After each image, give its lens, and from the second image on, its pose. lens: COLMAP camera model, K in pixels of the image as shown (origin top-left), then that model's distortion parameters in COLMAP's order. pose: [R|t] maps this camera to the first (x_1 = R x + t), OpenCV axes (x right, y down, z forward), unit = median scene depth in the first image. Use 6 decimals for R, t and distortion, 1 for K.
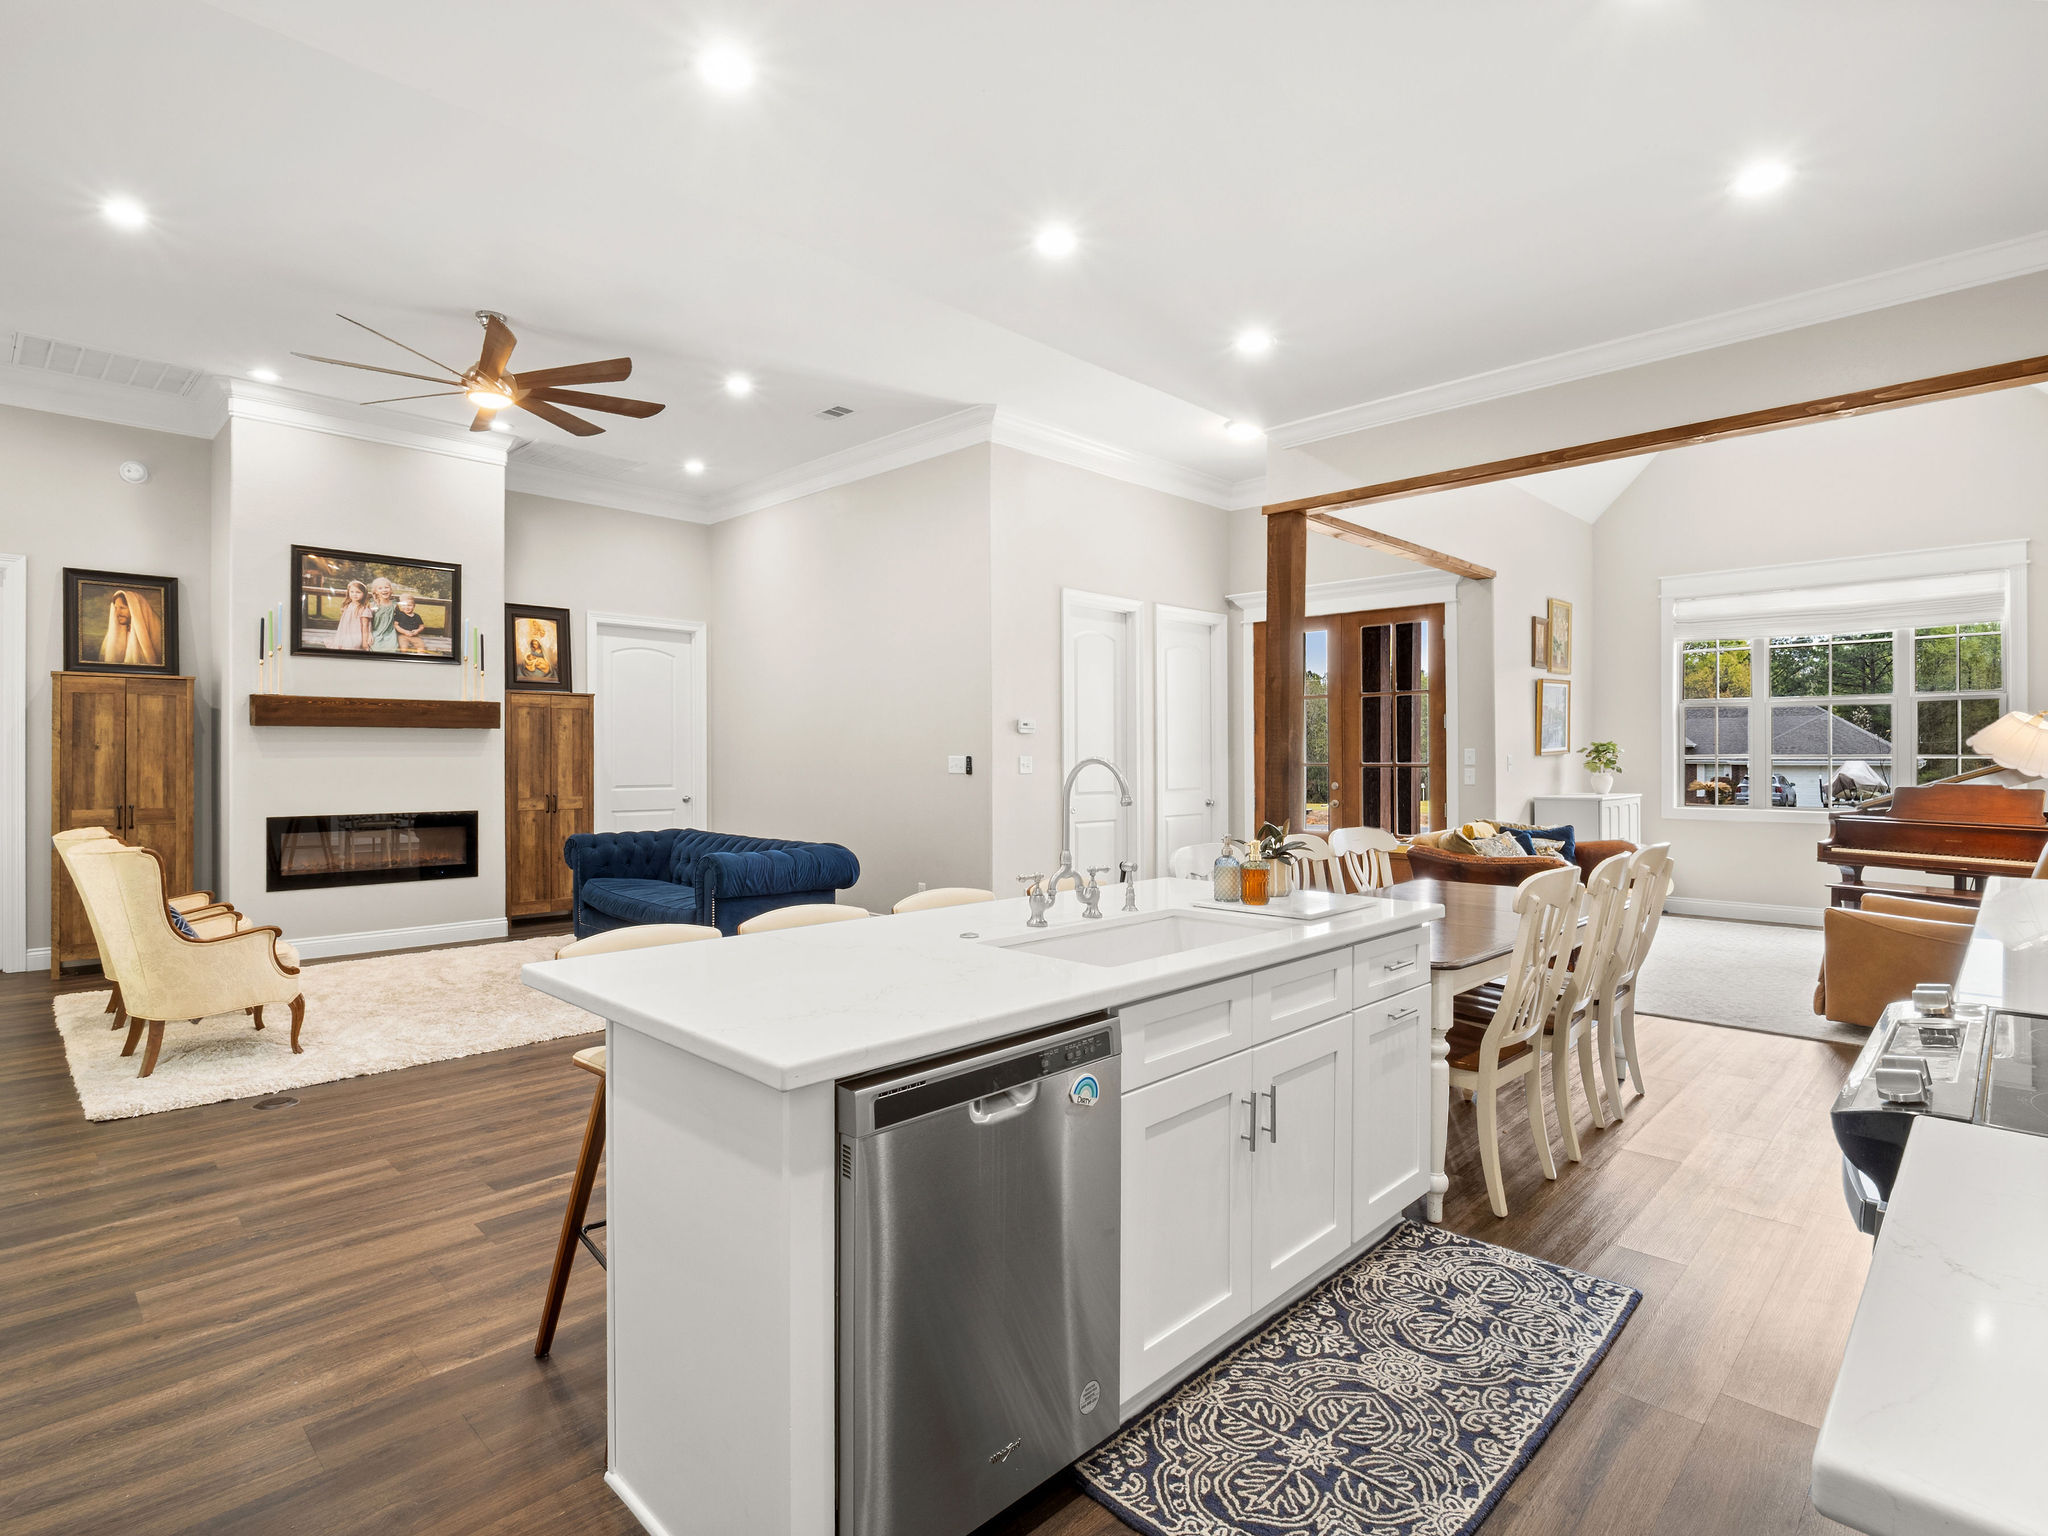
lens RADIAL K [[1020.5, 0, 1011.7], [0, 1020.5, 763.4], [0, 0, 1]] dist [-0.013890, -0.000887]
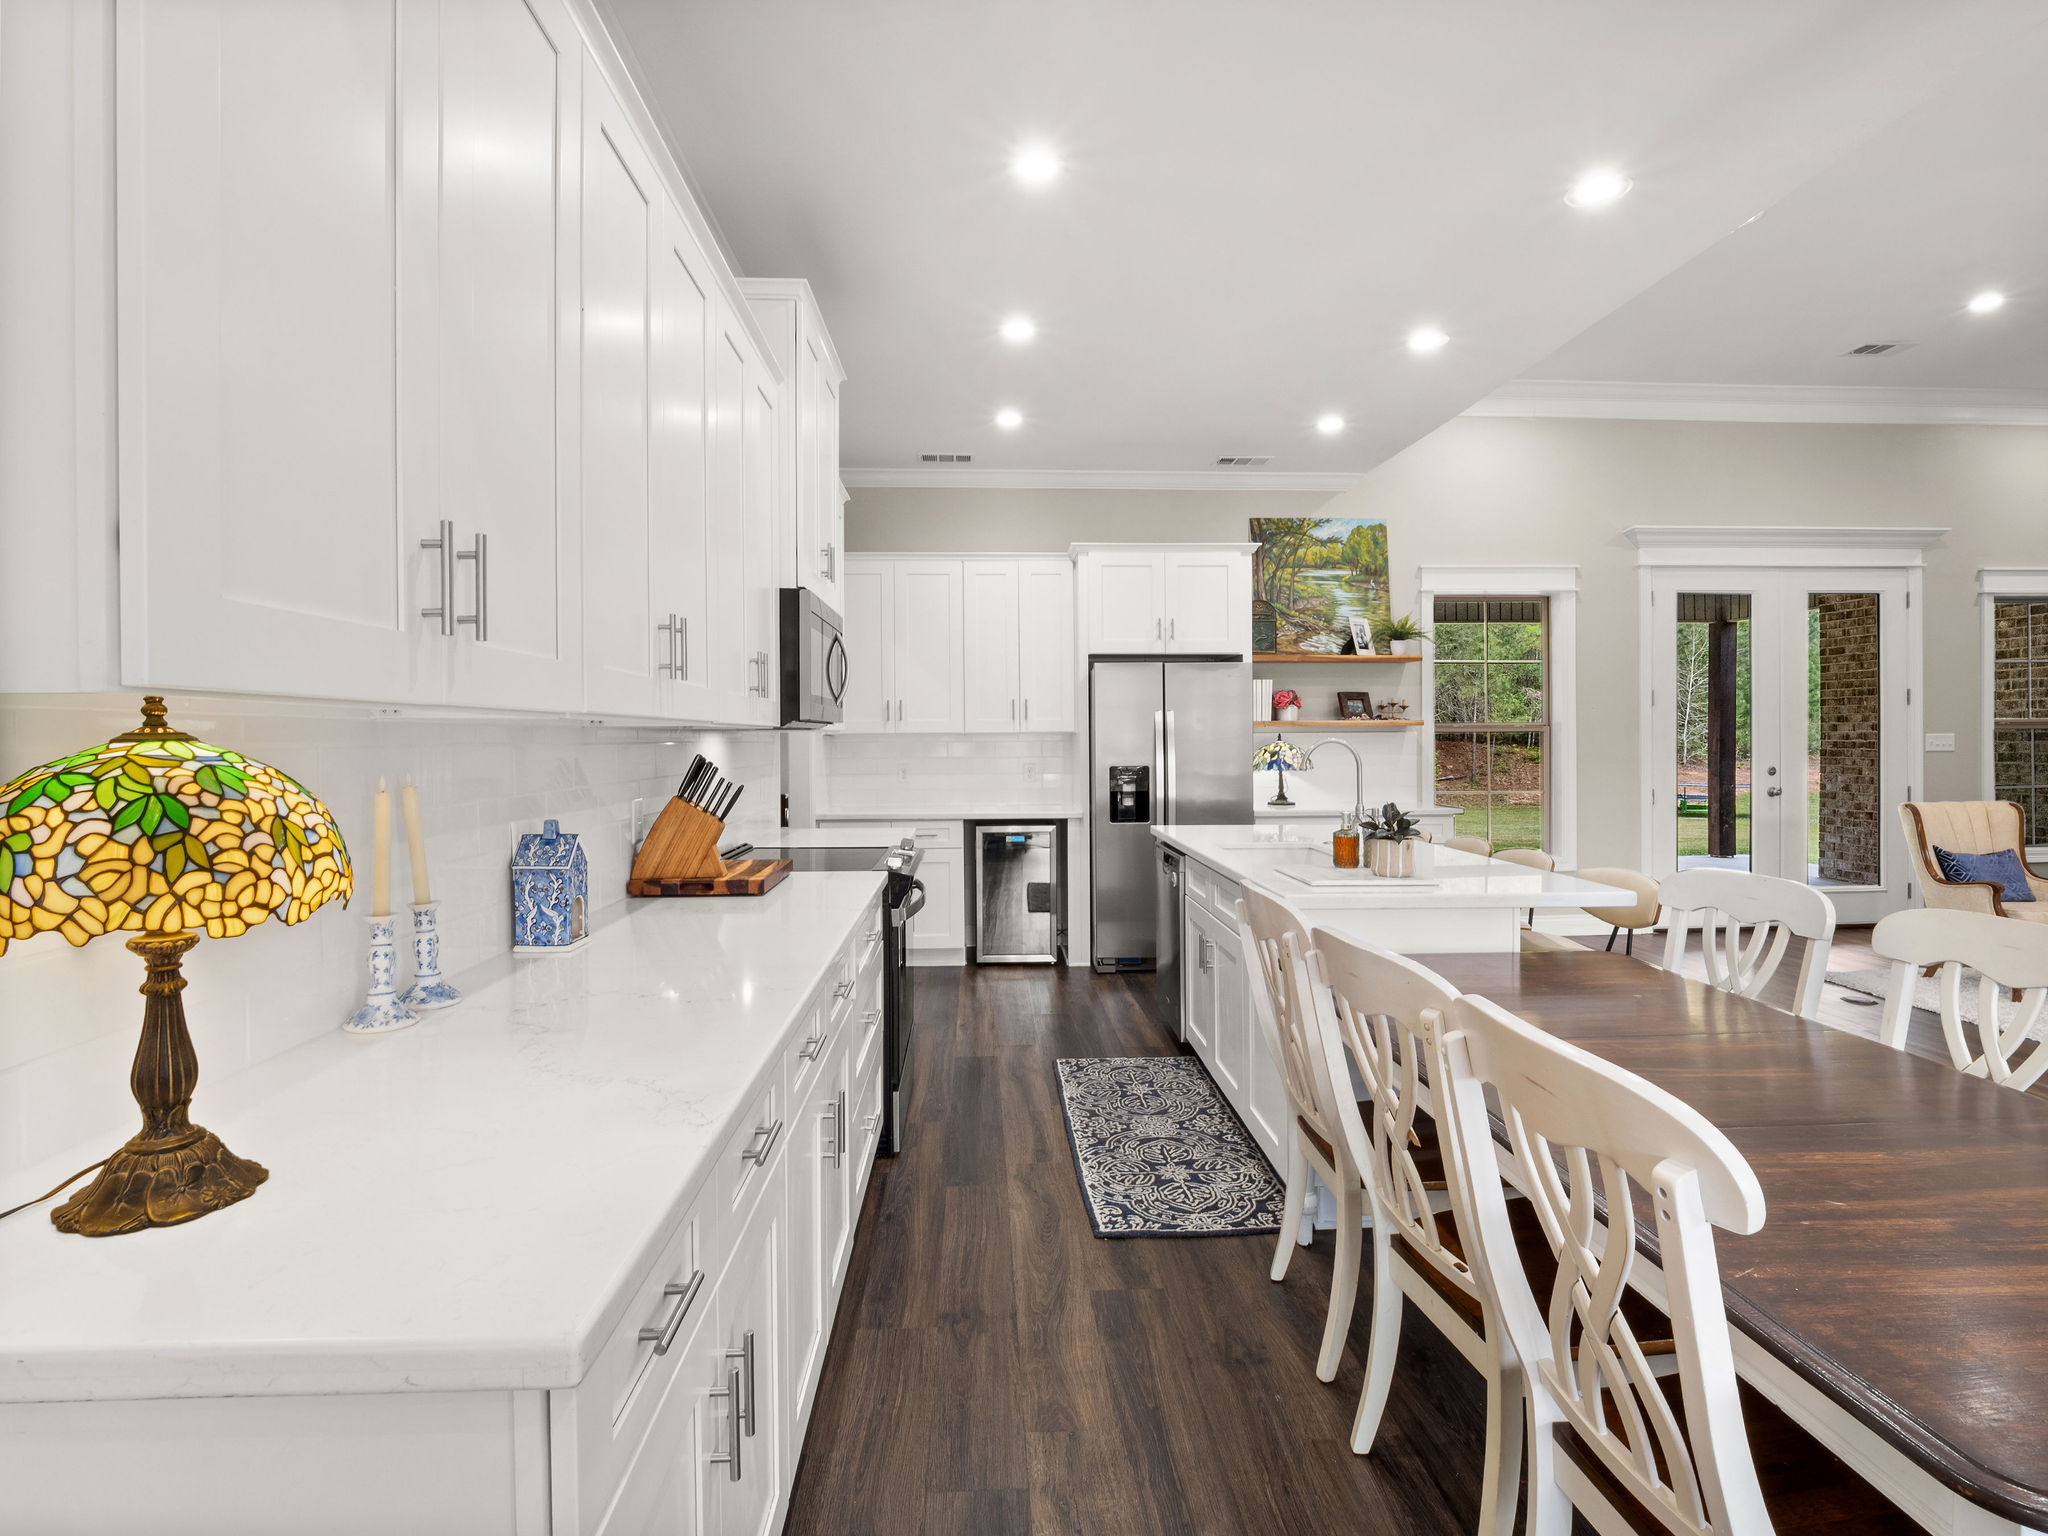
lens RADIAL K [[1020.5, 0, 1022.1], [0, 1020.5, 760.6], [0, 0, 1]] dist [-0.013890, -0.000887]
pose [[-0.670896, 0.016809, -0.741360, 0.543350], [-0.003701, 0.999655, 0.026014, -0.001057], [0.741542, 0.020196, -0.670603, 0.613906]]
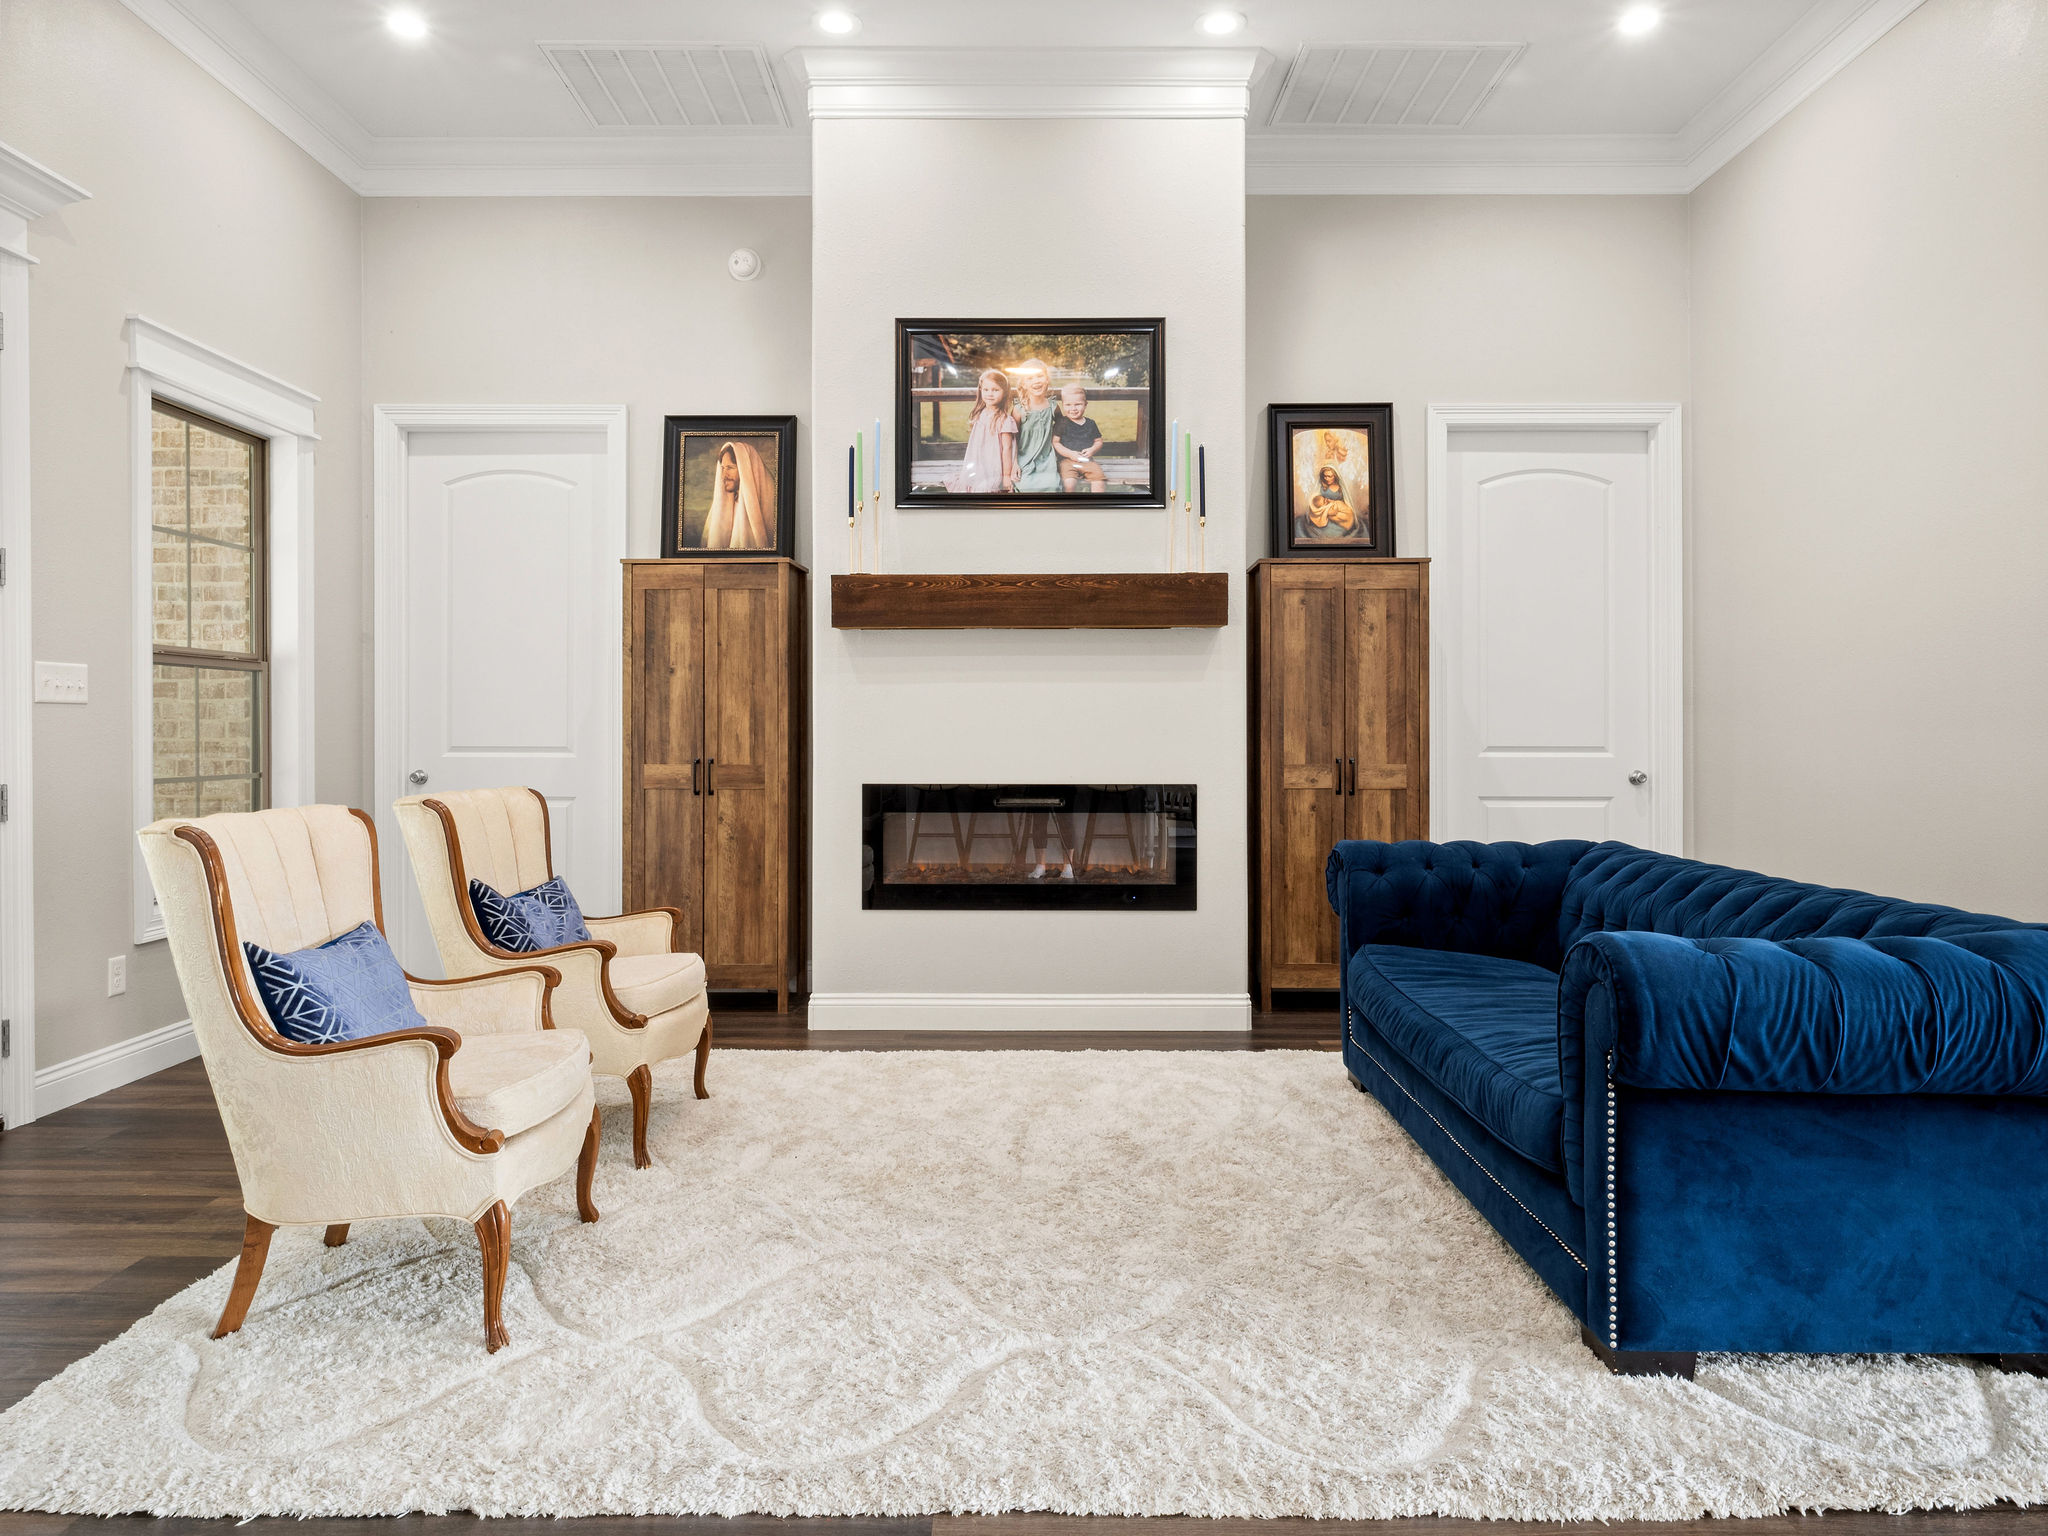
lens RADIAL K [[1310.8, 0, 1023.1], [0, 1310.8, 736.5], [0, 0, 1]] dist [-0.010546, 0.001316]
pose [[0.701243, 0.000431, -0.712922, -0.118765], [-0.004483, 0.999983, -0.003805, 0.027494], [0.712908, 0.005864, 0.701233, 0.517291]]
